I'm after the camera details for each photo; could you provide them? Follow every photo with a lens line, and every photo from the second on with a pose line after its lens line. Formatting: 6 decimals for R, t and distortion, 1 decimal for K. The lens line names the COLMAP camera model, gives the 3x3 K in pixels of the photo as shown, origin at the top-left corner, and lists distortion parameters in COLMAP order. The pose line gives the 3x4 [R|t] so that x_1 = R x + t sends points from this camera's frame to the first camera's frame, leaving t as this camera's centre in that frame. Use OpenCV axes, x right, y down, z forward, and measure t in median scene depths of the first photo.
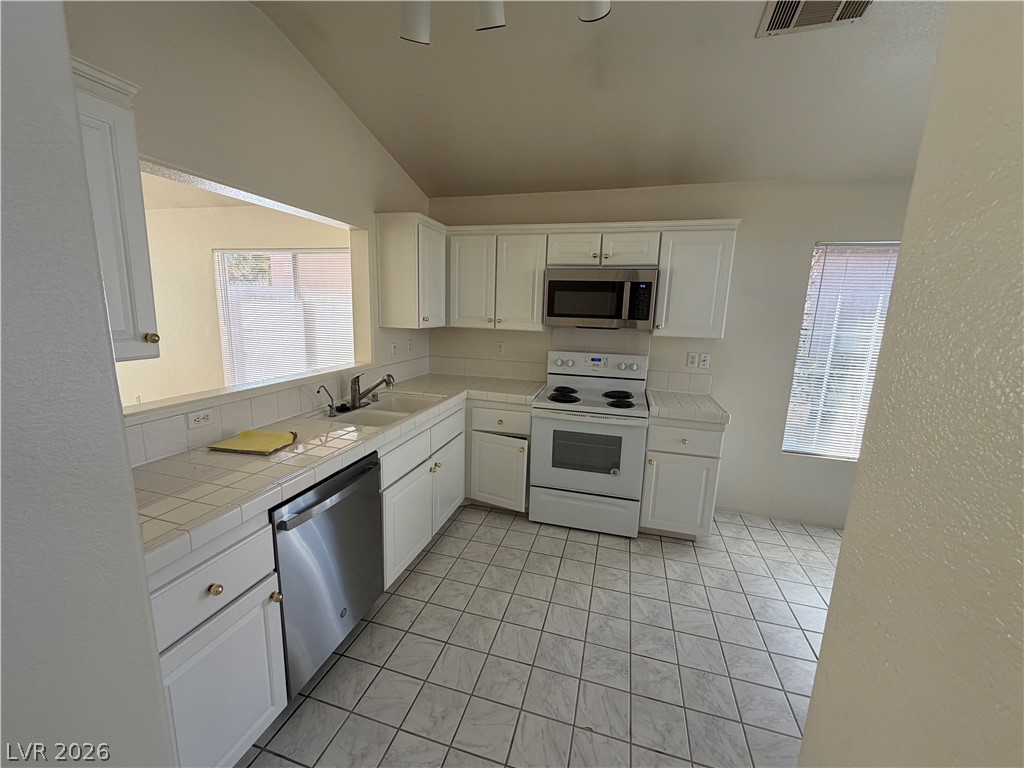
lens RADIAL K [[407.9, 0, 512.0], [0, 407.9, 384.0], [0, 0, 1]] dist [-0.000970, -0.000245]
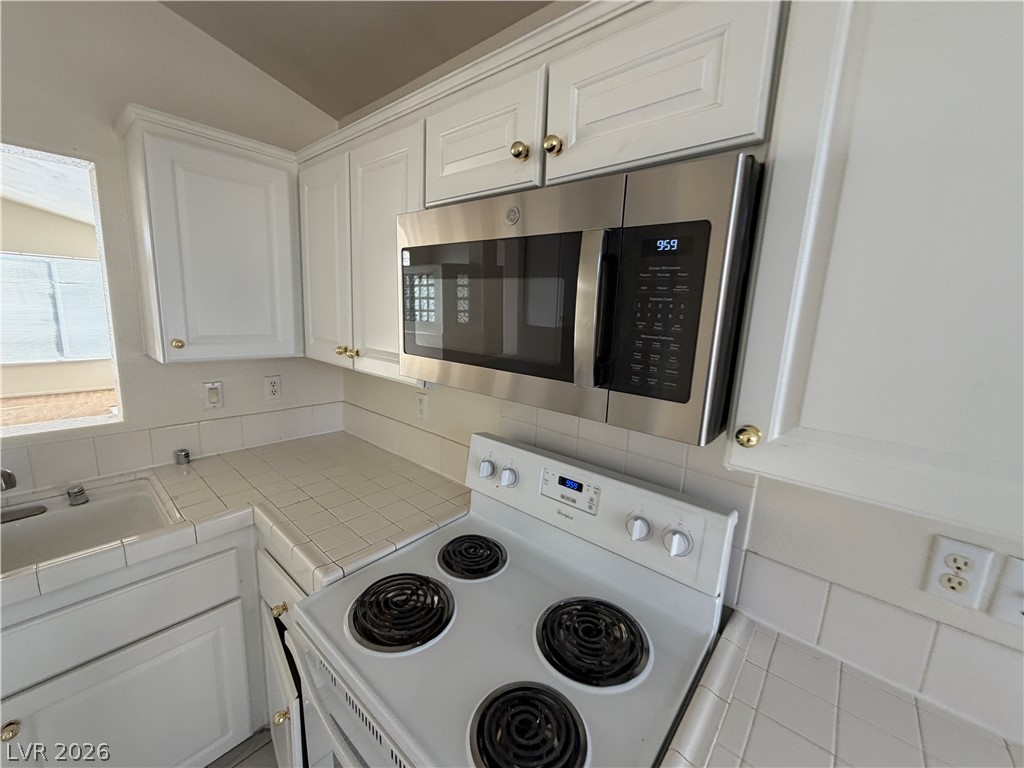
lens RADIAL K [[407.9, 0, 512.0], [0, 407.9, 384.0], [0, 0, 1]] dist [-0.000970, -0.000245]
pose [[0.903777, 0.089911, -0.418453, 0.332967], [-0.099748, 0.995011, -0.001643, -0.153261], [0.416218, 0.043225, 0.908237, 0.750996]]
